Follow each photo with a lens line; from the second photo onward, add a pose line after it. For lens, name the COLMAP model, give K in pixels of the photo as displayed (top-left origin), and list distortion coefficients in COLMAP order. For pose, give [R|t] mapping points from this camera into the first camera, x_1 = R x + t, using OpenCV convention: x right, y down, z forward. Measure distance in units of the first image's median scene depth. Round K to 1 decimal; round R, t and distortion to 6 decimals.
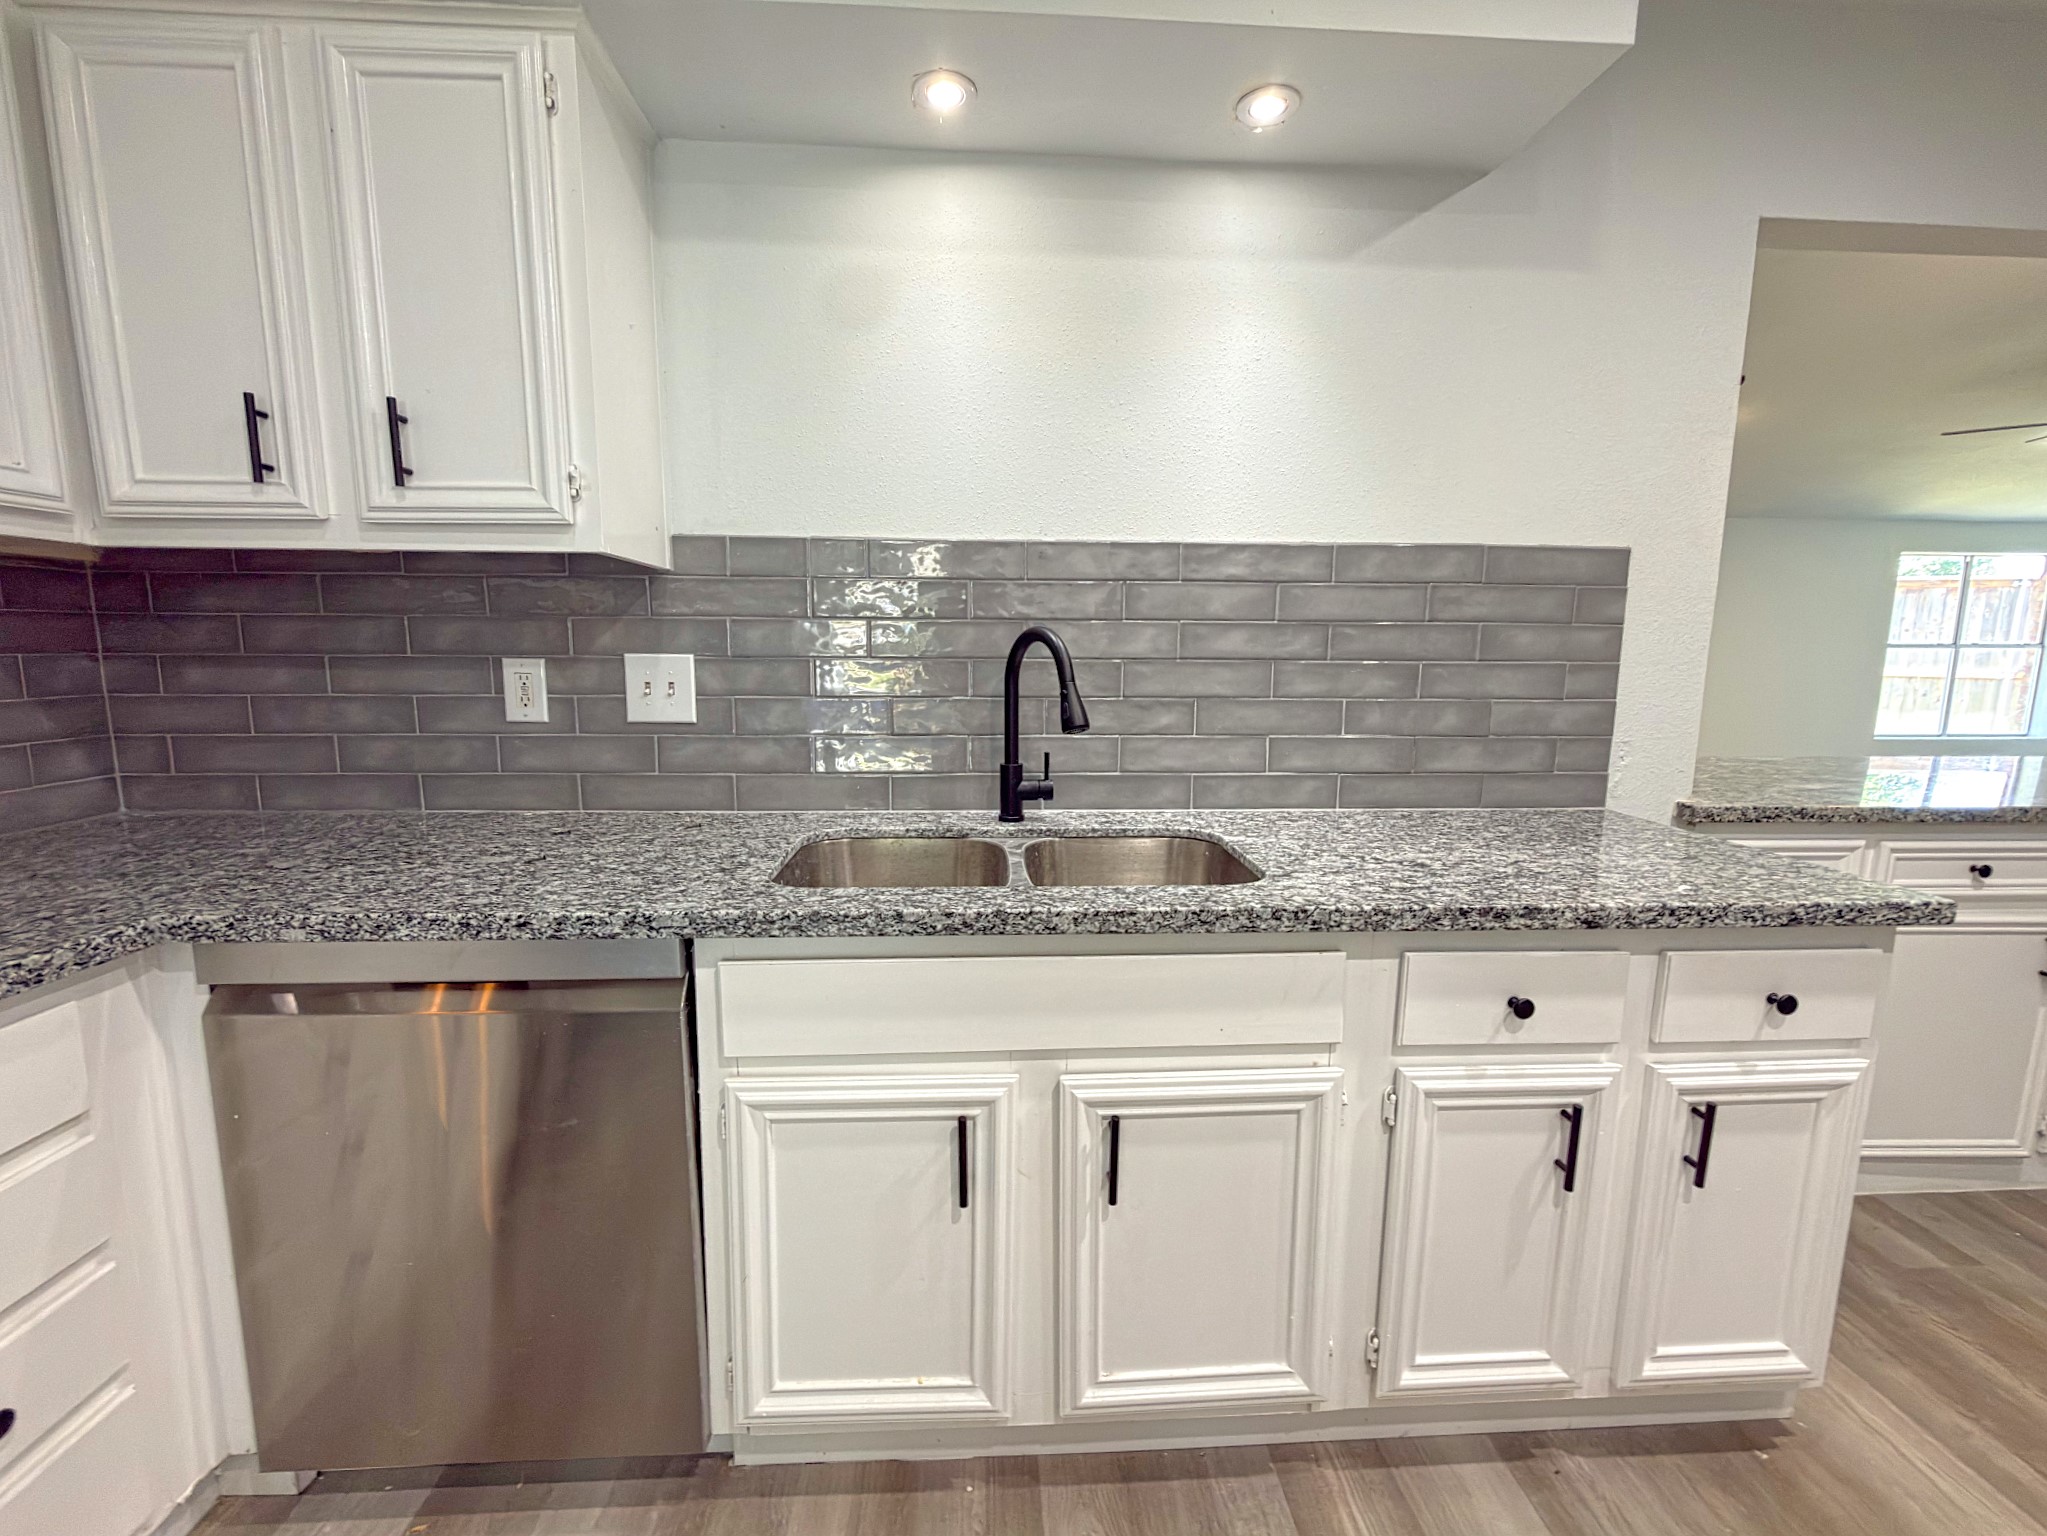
lens RADIAL K [[822.1, 0, 1021.2], [0, 822.1, 759.1], [0, 0, 1]] dist [-0.000549, -0.000495]
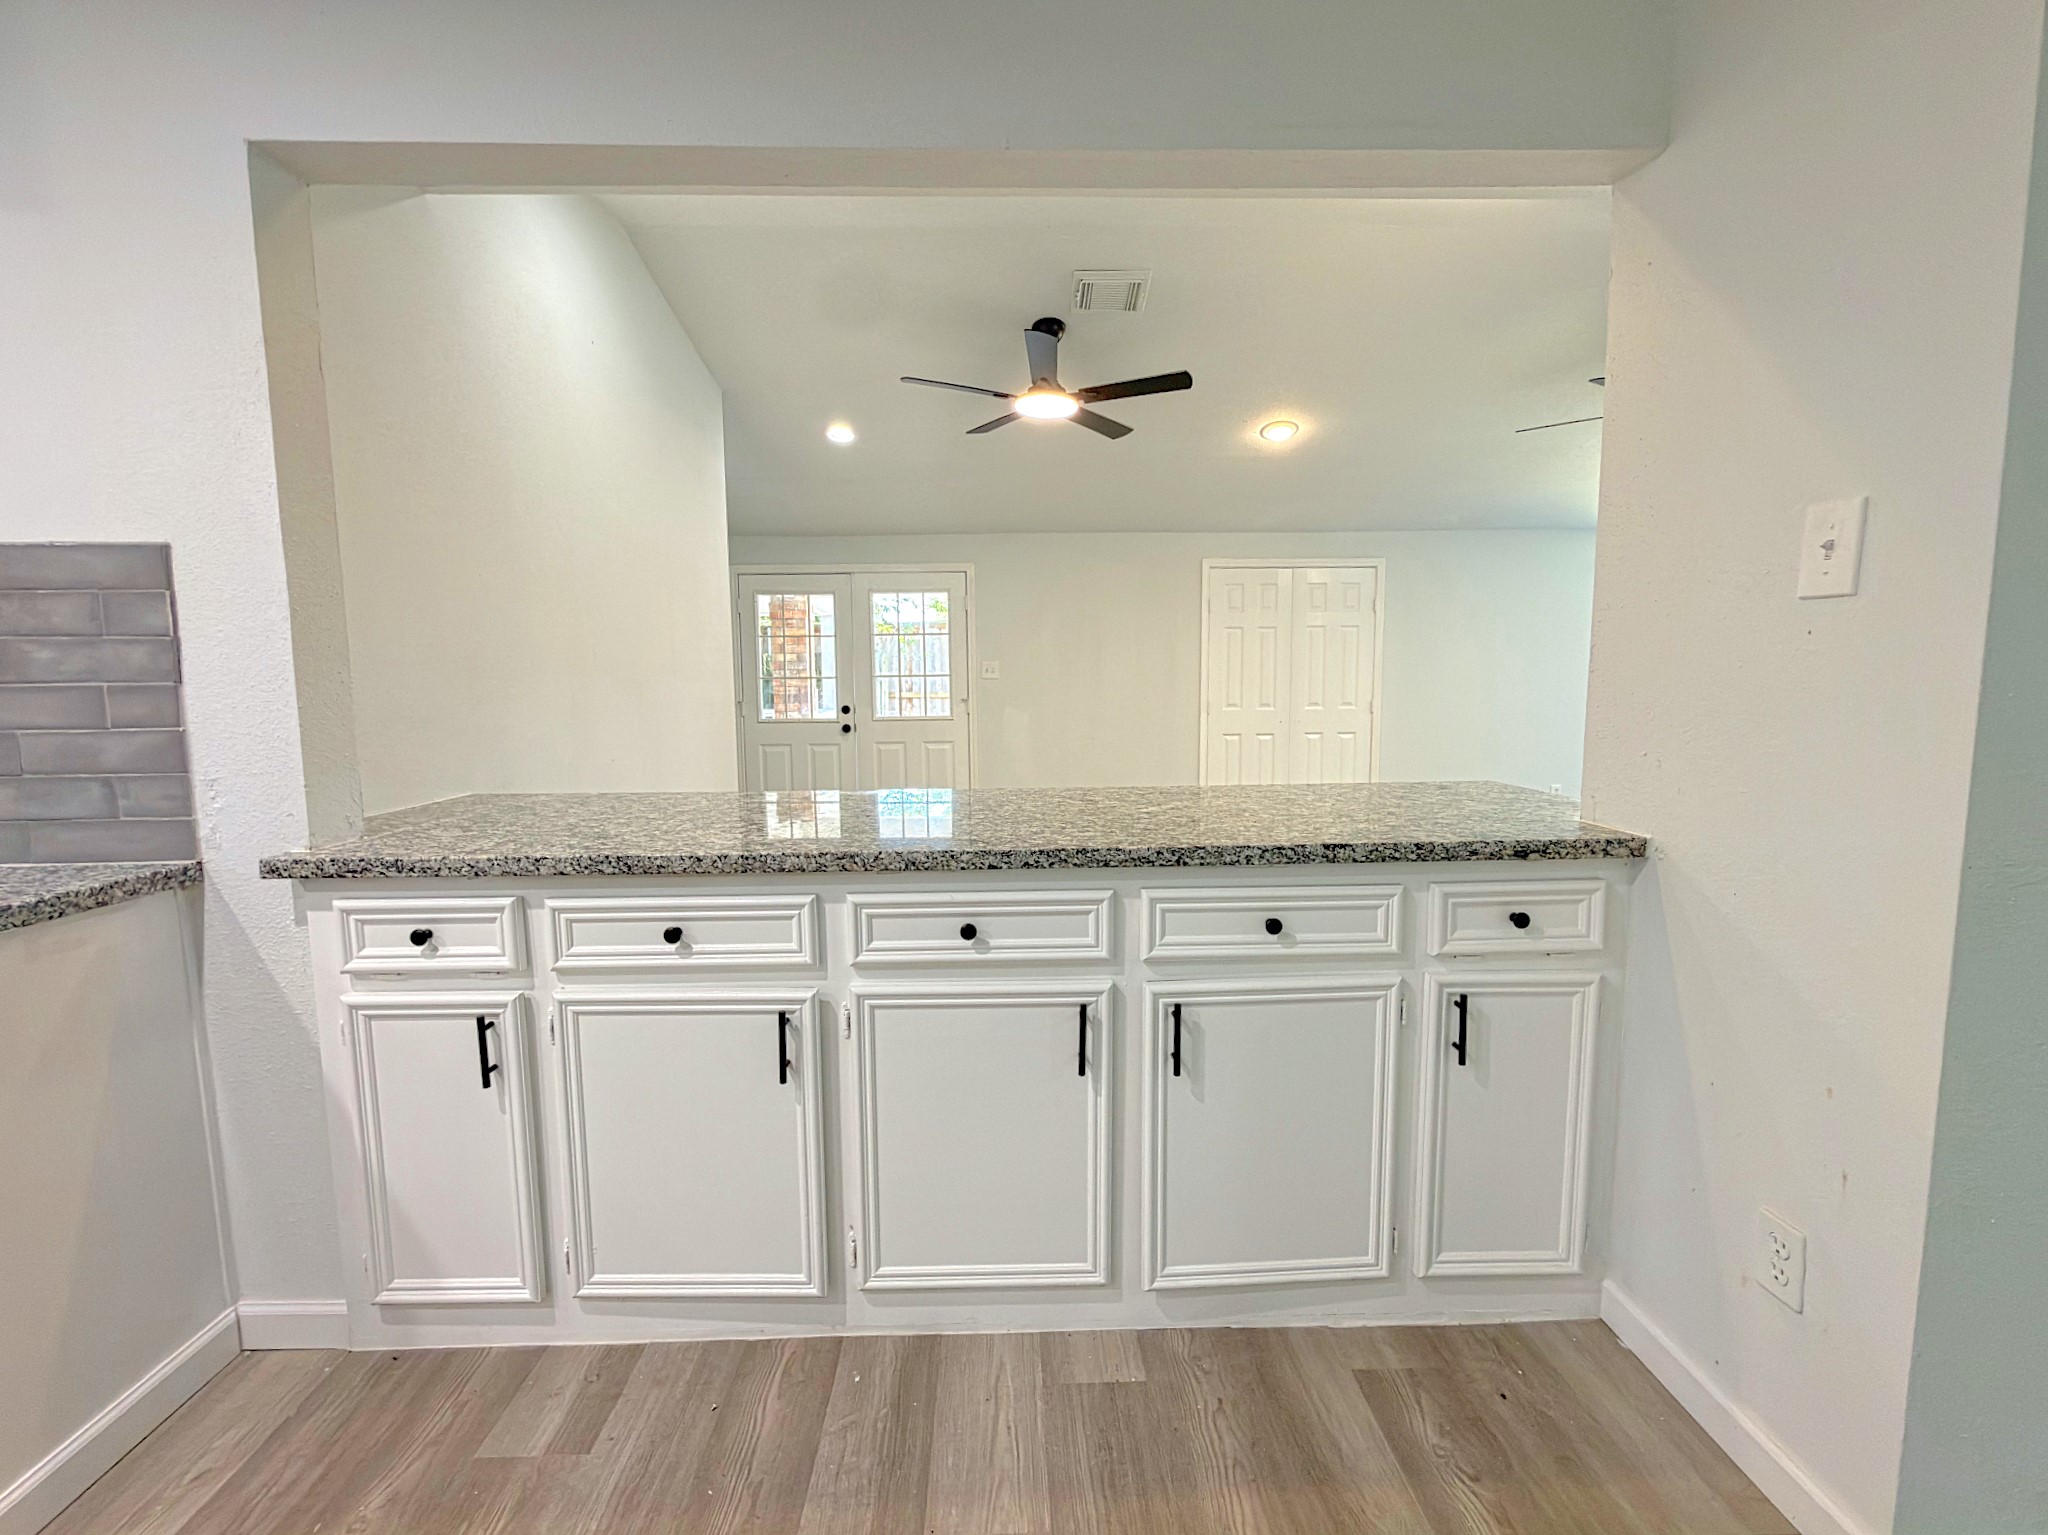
lens RADIAL K [[822.5, 0, 1021.1], [0, 822.5, 773.7], [0, 0, 1]] dist [-0.000549, -0.000495]
pose [[0.999514, -0.011609, -0.028941, 1.587443], [0.010544, 0.999270, -0.036706, 0.012080], [0.029346, 0.036383, 0.998907, 0.209691]]
